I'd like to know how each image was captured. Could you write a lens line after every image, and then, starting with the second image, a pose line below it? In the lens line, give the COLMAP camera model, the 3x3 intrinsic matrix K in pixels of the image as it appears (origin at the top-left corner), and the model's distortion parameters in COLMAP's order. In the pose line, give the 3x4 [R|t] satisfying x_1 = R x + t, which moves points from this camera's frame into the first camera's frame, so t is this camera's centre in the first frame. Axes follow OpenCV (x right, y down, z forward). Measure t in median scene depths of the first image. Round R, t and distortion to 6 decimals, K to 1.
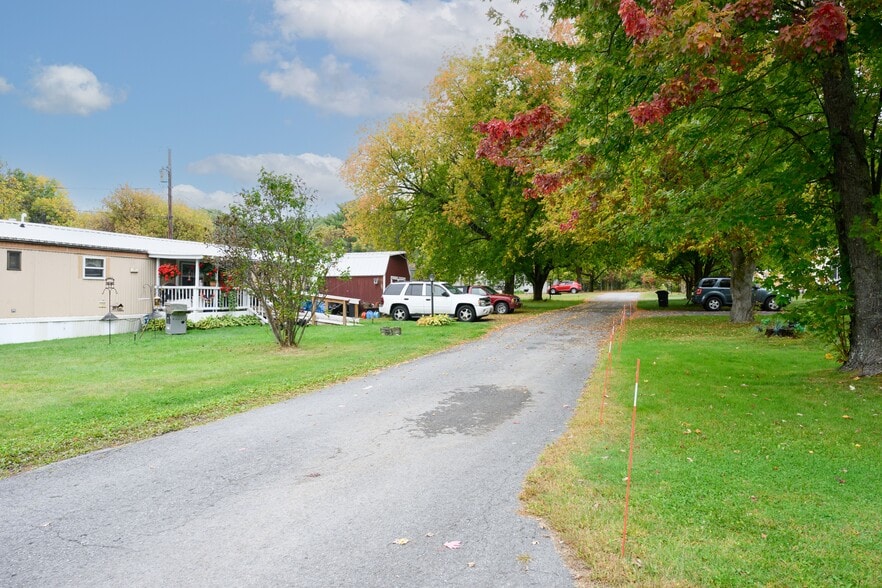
lens RADIAL K [[572.5, 0, 441.0], [0, 572.5, 294.0], [0, 0, 1]] dist [-0.001160, -0.000653]
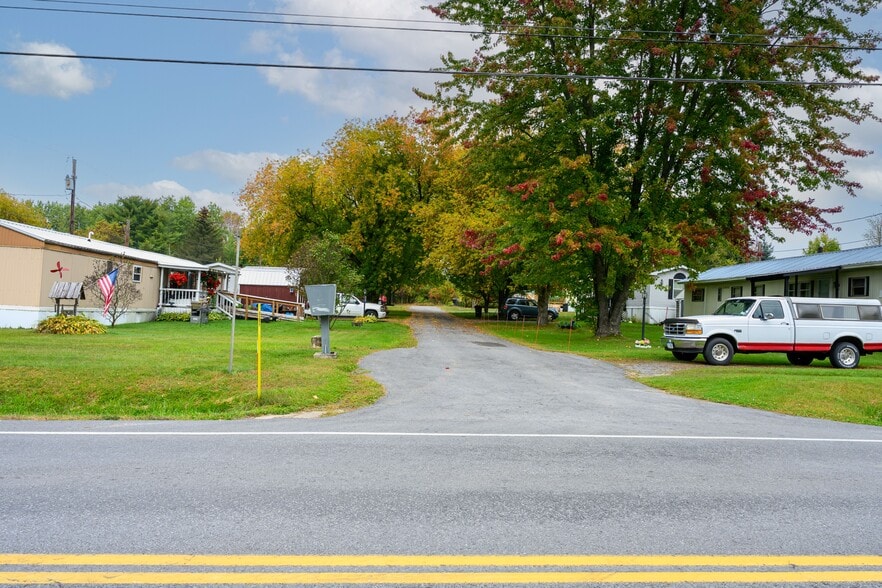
lens RADIAL K [[578.6, 0, 441.0], [0, 578.6, 294.0], [0, 0, 1]] dist [-0.004429, -0.004347]
pose [[0.929568, 0.044838, 0.365913, -0.330276], [-0.038057, 0.998944, -0.025729, 0.008341], [-0.366680, 0.009991, 0.930293, -0.431482]]
